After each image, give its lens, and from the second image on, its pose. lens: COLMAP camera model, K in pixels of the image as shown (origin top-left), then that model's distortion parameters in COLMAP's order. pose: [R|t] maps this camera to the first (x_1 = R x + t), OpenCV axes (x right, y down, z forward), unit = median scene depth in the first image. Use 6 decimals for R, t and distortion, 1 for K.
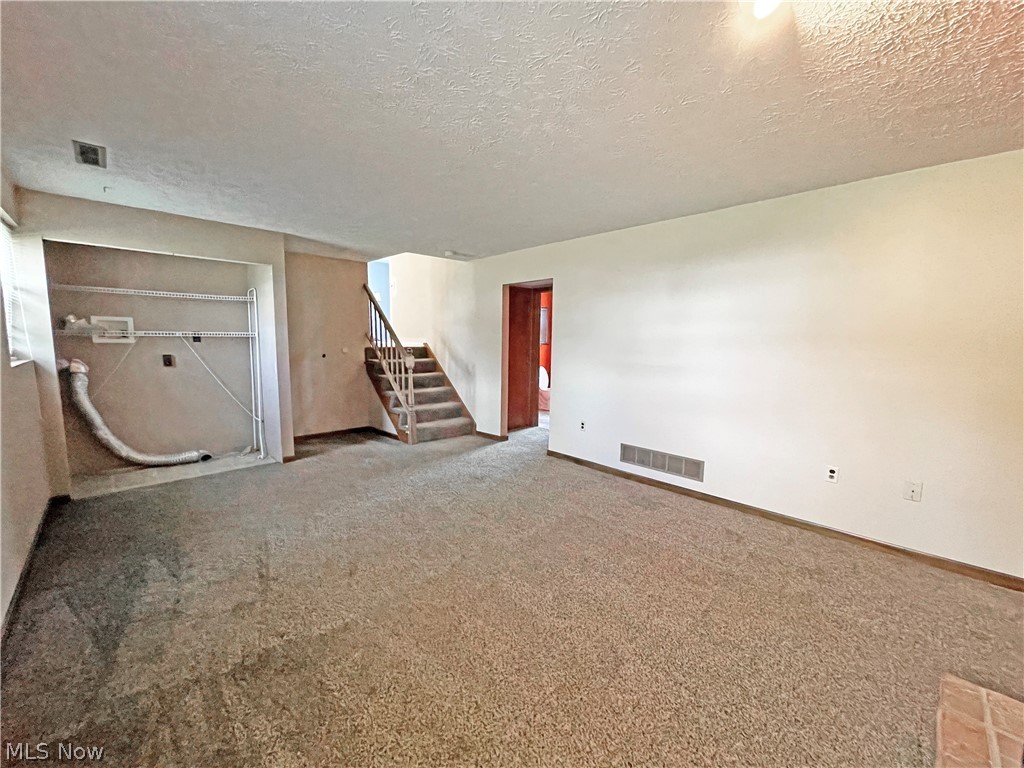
lens RADIAL K [[413.5, 0, 512.0], [0, 413.5, 384.0], [0, 0, 1]] dist [-0.002592, -0.000216]
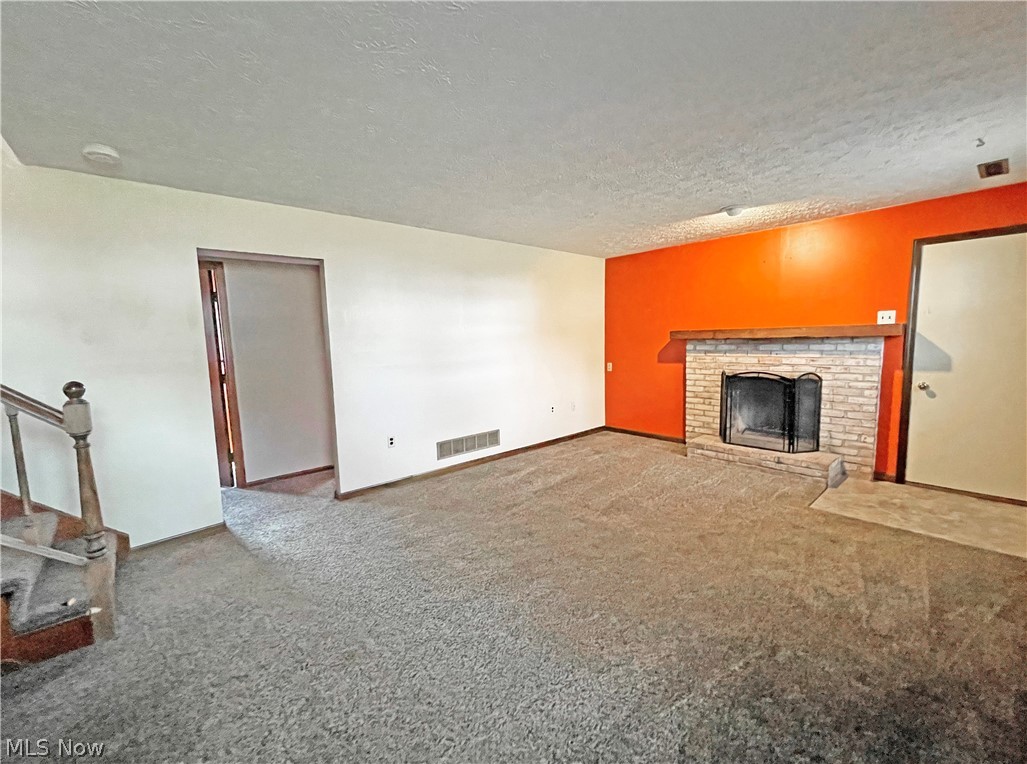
lens RADIAL K [[420.5, 0, 513.5], [0, 420.5, 382.0], [0, 0, 1]] dist [-0.000120, 0.000087]
pose [[0.042325, -0.121423, 0.991698, -0.735791], [0.139826, 0.983539, 0.114456, -0.093801], [-0.989271, 0.133820, 0.058607, 0.742156]]
